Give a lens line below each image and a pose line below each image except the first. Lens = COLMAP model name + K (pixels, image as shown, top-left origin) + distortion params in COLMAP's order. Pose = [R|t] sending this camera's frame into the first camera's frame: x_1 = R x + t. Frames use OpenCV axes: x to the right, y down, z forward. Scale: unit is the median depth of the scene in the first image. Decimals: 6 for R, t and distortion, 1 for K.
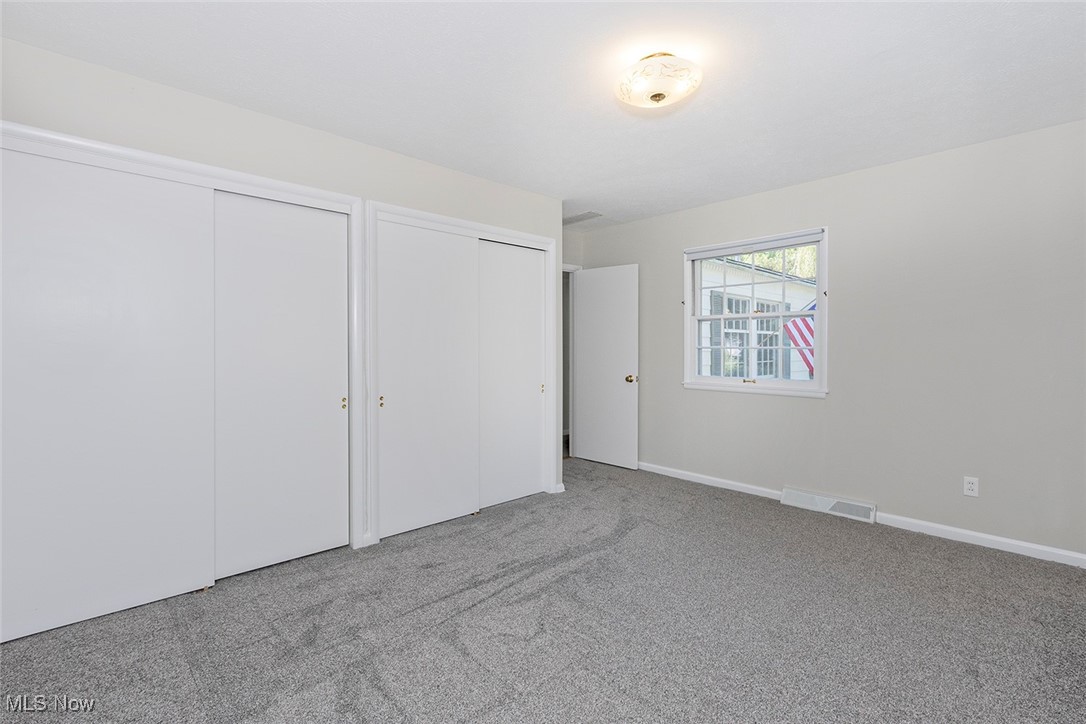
lens RADIAL K [[489.5, 0, 542.6], [0, 489.5, 360.1], [0, 0, 1]] dist [0.001089, -0.001435]
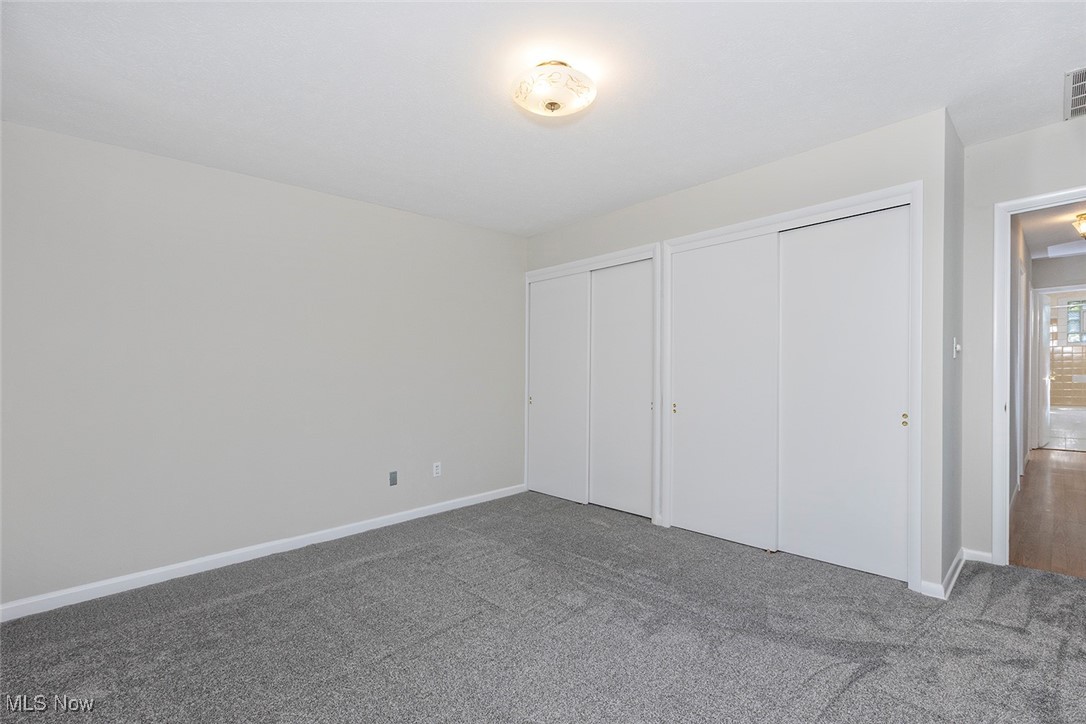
lens RADIAL K [[489.5, 0, 540.9], [0, 489.5, 363.6], [0, 0, 1]] dist [0.001089, -0.001435]
pose [[0.006342, -0.009816, -0.999932, 0.832547], [-0.008824, 0.999912, -0.009872, -0.007333], [0.999941, 0.008886, 0.006255, 0.674116]]
